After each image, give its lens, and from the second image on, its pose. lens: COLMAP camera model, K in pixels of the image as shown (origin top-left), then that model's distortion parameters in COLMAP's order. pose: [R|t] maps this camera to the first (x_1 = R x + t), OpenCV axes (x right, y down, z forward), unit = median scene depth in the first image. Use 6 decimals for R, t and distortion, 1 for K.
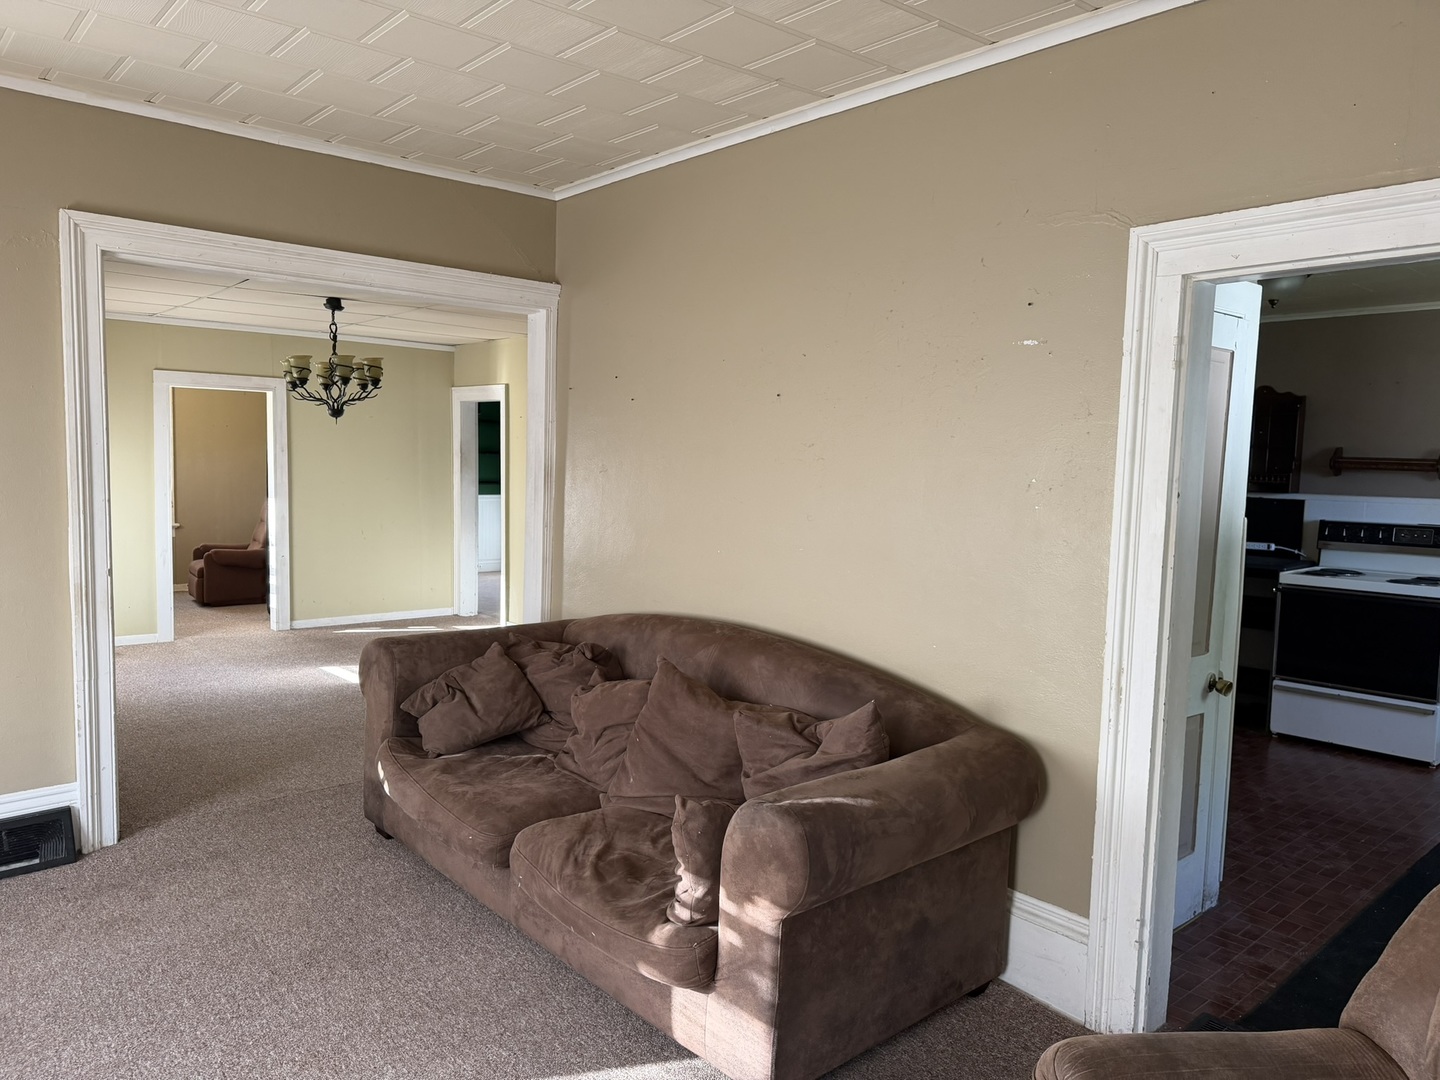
lens RADIAL K [[1006.6, 0, 716.3], [0, 1006.6, 553.2], [0, 0, 1]] dist [-0.004910, -0.002058]
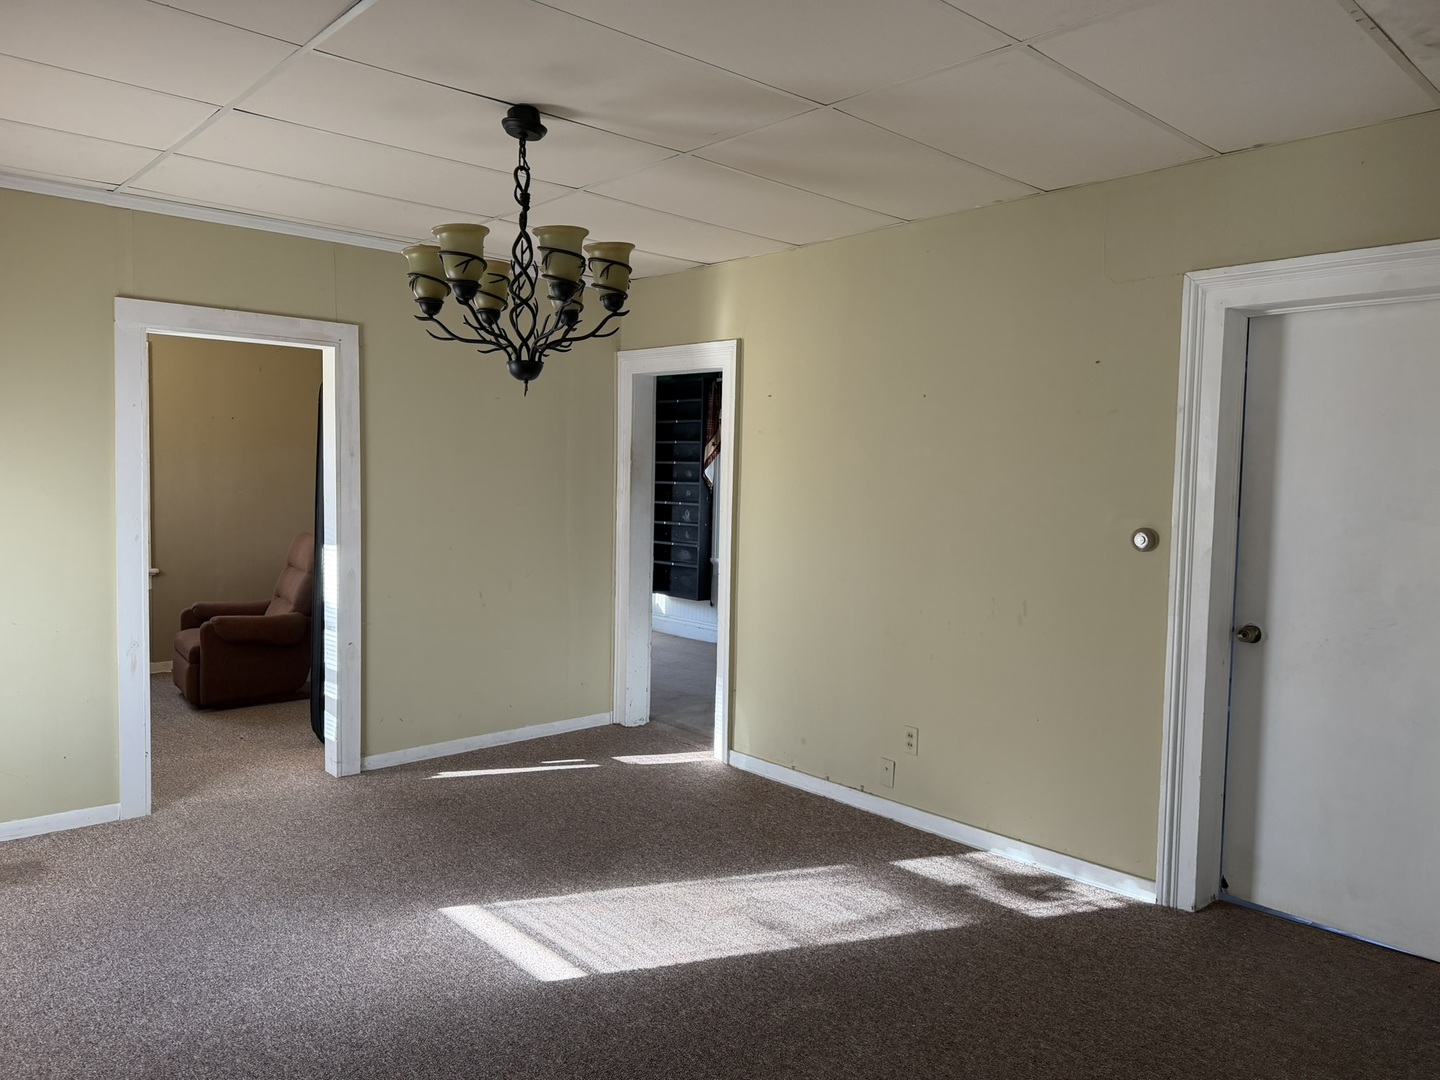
lens RADIAL K [[1006.6, 0, 716.3], [0, 1006.6, 553.2], [0, 0, 1]] dist [-0.004910, -0.002058]
pose [[0.999793, -0.001106, 0.020300, -0.299518], [0.001248, 0.999975, -0.007006, -0.054973], [-0.020291, 0.007030, 0.999769, 0.549365]]
